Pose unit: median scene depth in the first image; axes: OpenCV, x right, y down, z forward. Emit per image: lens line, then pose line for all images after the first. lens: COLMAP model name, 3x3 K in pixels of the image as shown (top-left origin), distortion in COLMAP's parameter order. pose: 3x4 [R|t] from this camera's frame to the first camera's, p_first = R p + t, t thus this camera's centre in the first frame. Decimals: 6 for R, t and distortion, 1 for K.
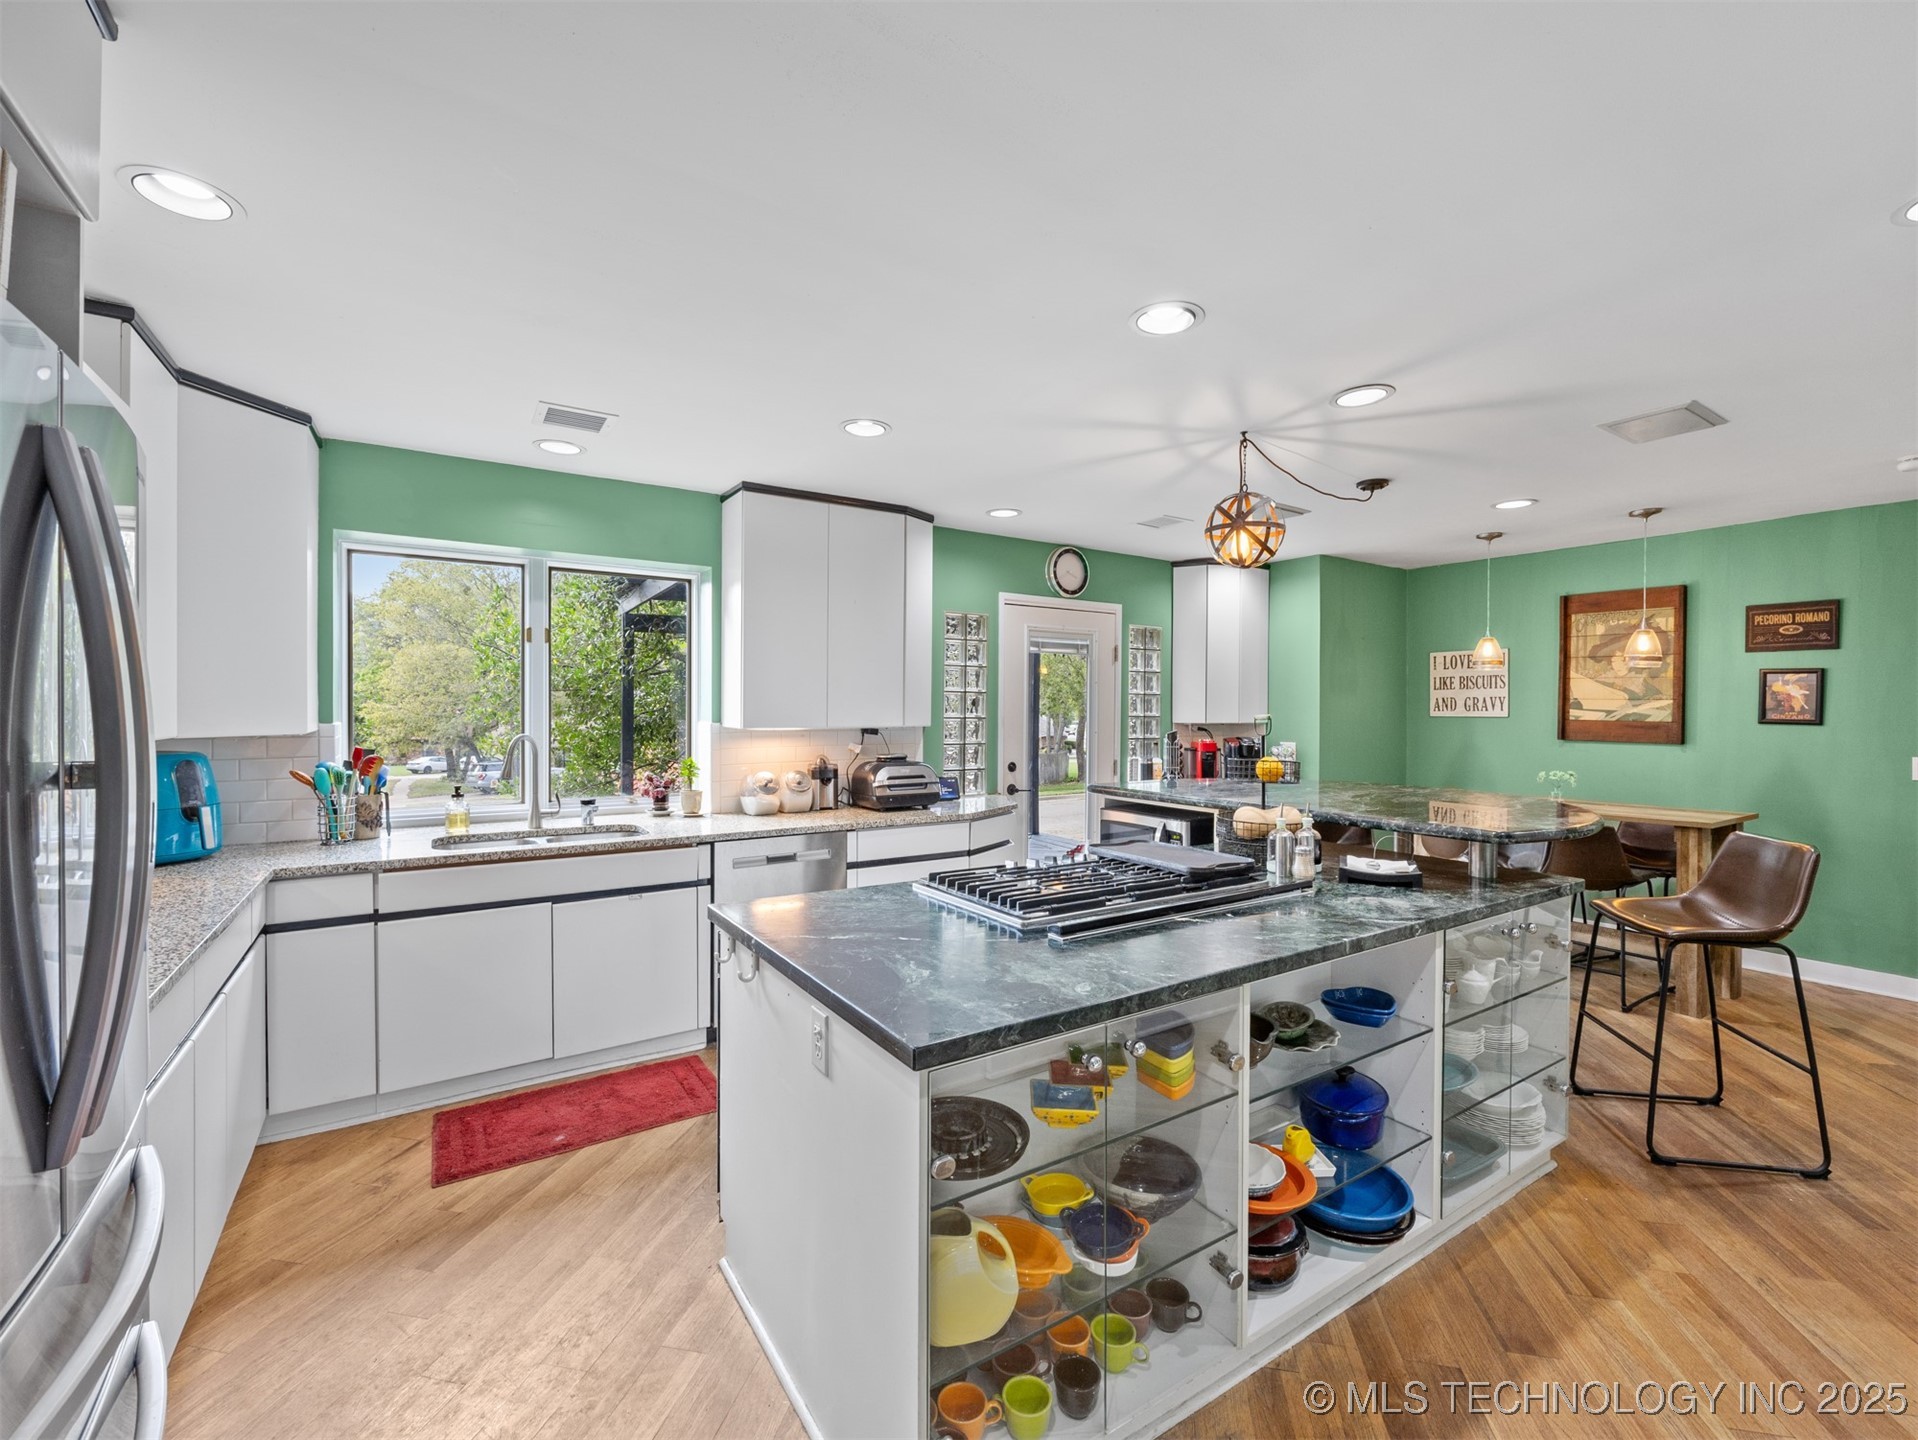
lens RADIAL K [[829.2, 0, 959.5], [0, 829.2, 716.0], [0, 0, 1]] dist [0.001001, 0.000466]
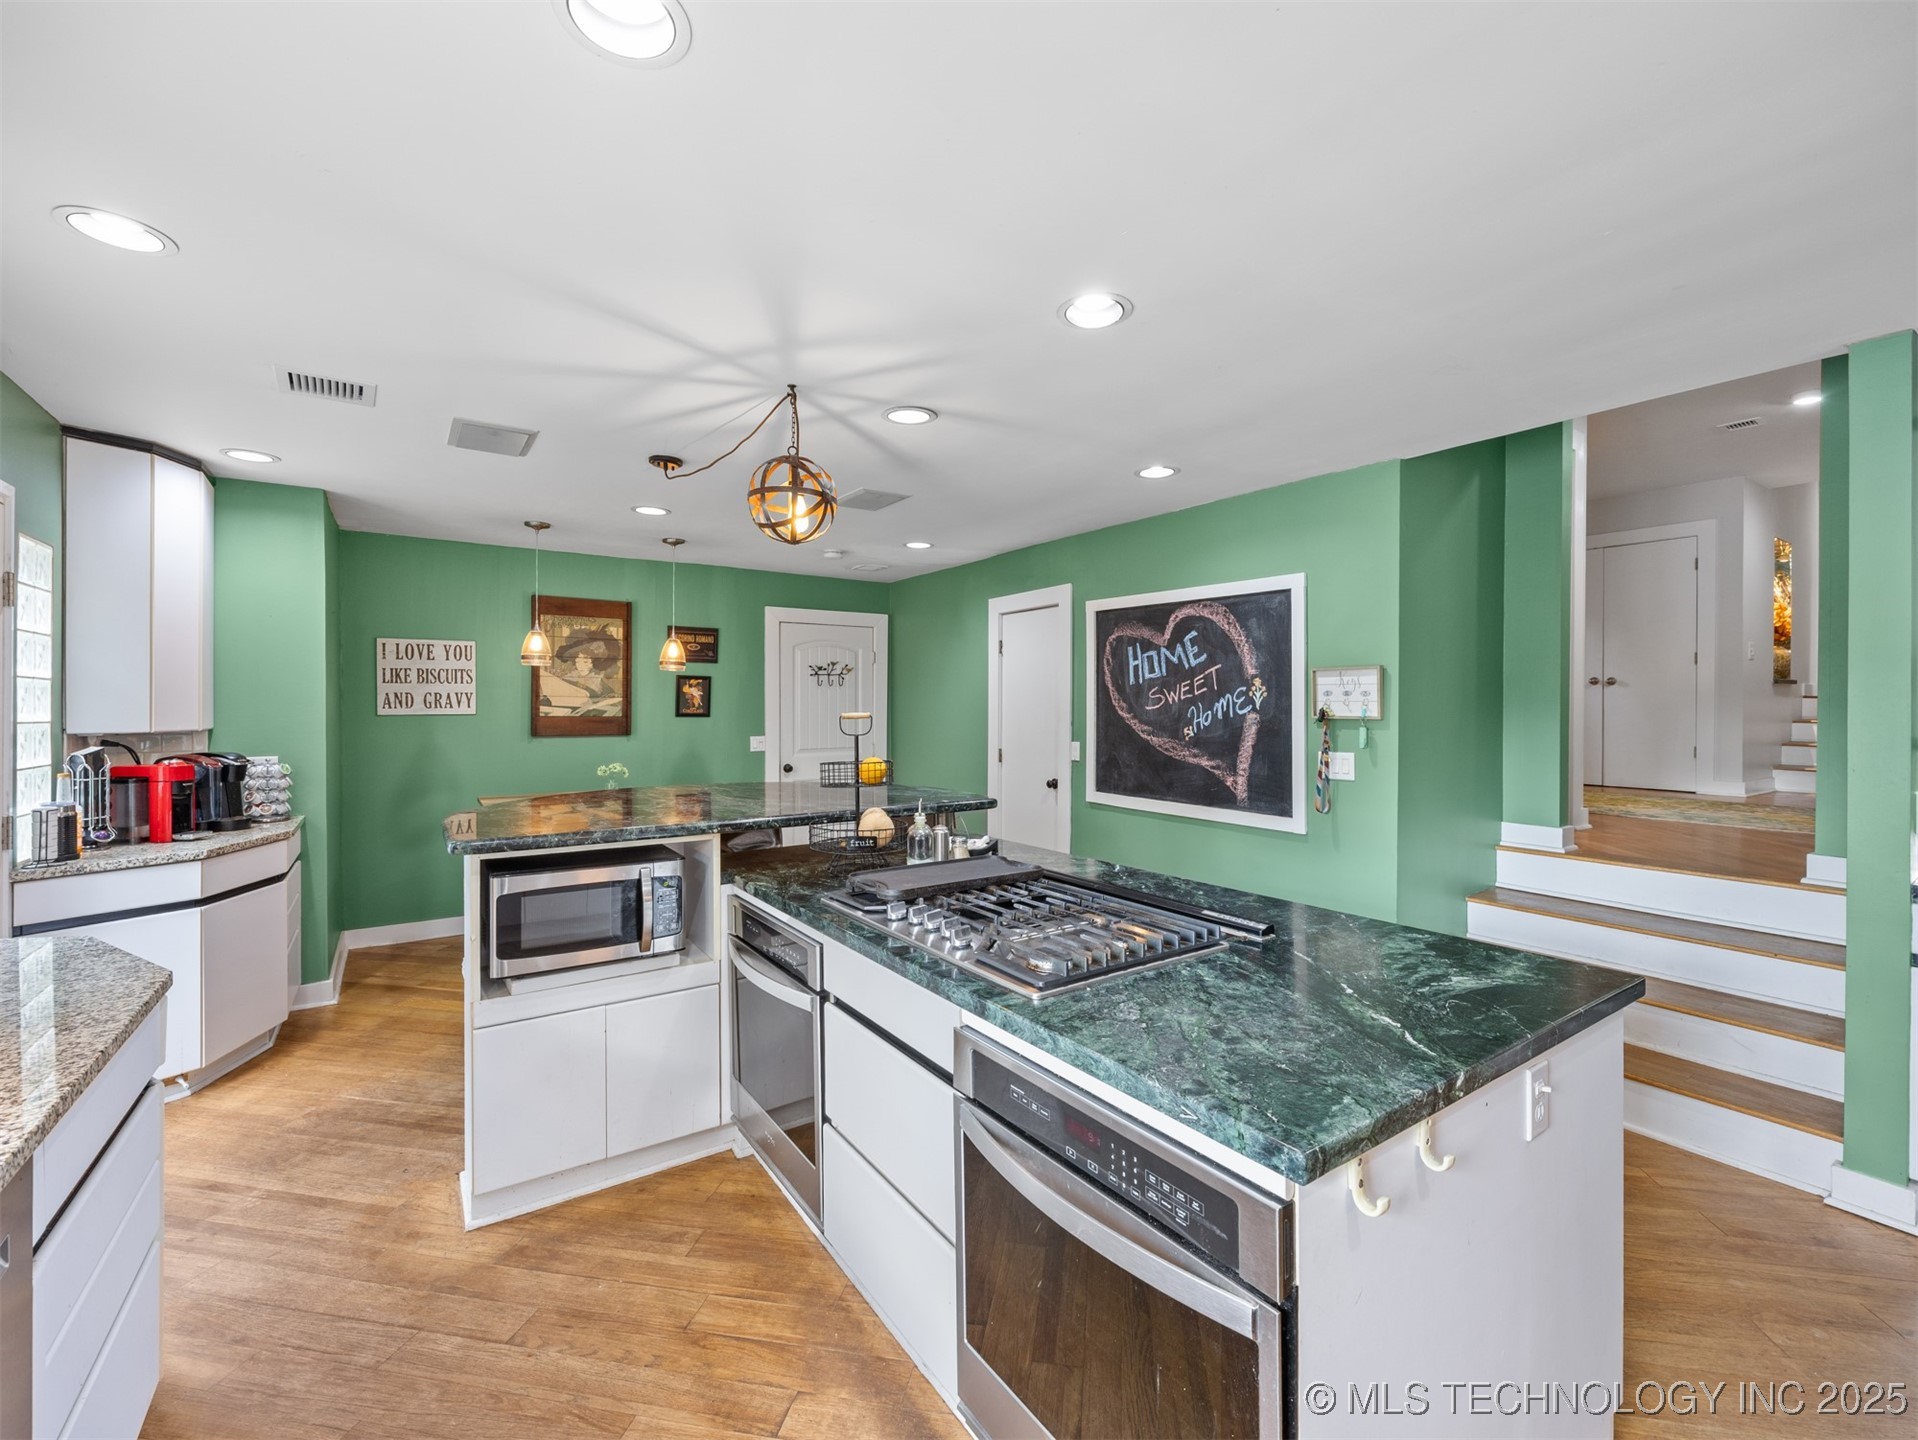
lens RADIAL K [[829.2, 0, 964.6], [0, 829.2, 706.6], [0, 0, 1]] dist [0.001001, 0.000466]
pose [[-0.028697, -0.003911, 0.999581, -0.332673], [0.010827, 0.999932, 0.004223, -0.006250], [-0.999530, 0.010944, -0.028653, 0.537057]]
